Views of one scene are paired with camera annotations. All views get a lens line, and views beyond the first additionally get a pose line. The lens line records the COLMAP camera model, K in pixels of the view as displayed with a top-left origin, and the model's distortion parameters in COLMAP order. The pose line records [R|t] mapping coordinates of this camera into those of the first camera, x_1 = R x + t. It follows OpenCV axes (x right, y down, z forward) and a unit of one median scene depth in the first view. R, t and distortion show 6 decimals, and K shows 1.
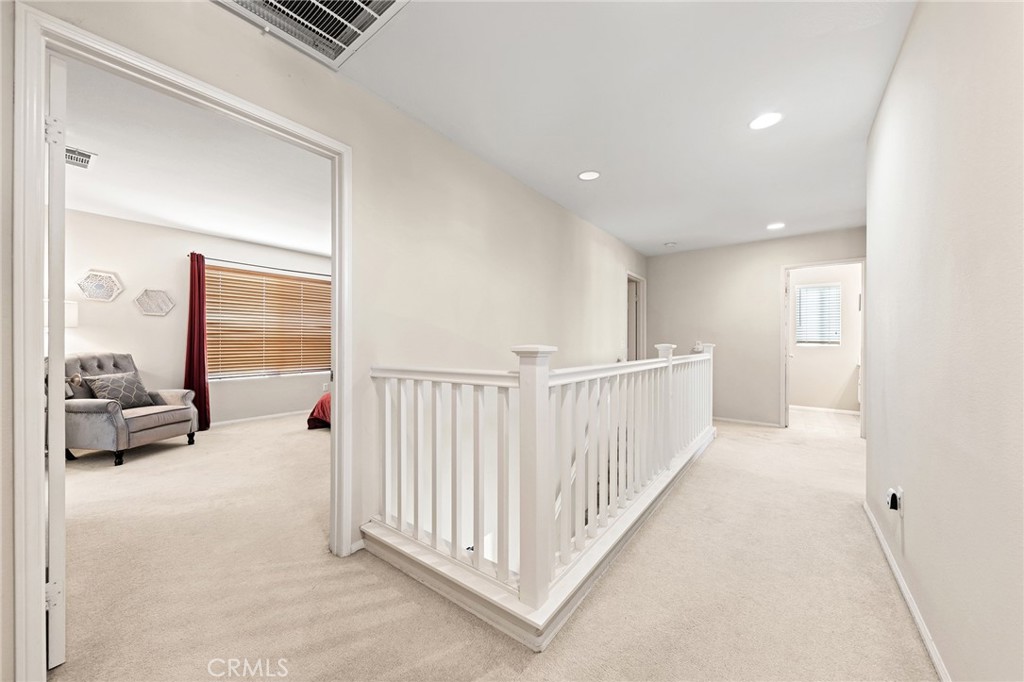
lens RADIAL K [[367.4, 0, 512.0], [0, 367.4, 341.0], [0, 0, 1]] dist [-0.000981, -0.000123]
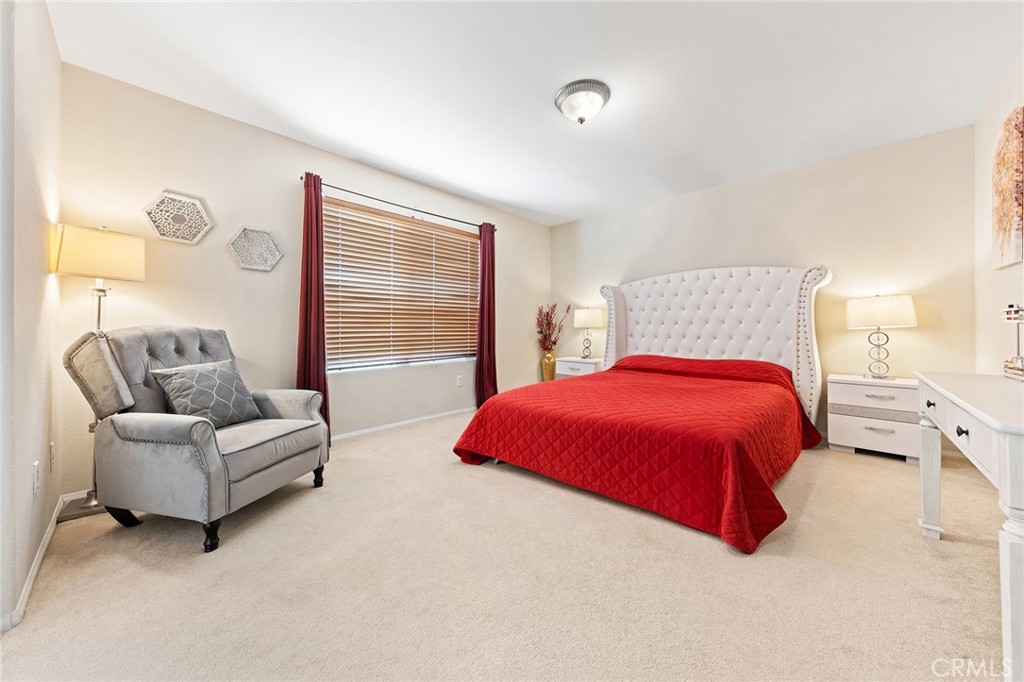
lens RADIAL K [[354.6, 0, 490.8], [0, 354.6, 324.2], [0, 0, 1]] dist [0.001090, 0.000041]
pose [[0.992018, -0.004598, -0.126009, -0.548901], [0.003823, 0.999972, -0.006387, 0.032498], [0.126035, 0.005854, 0.992009, 0.492398]]
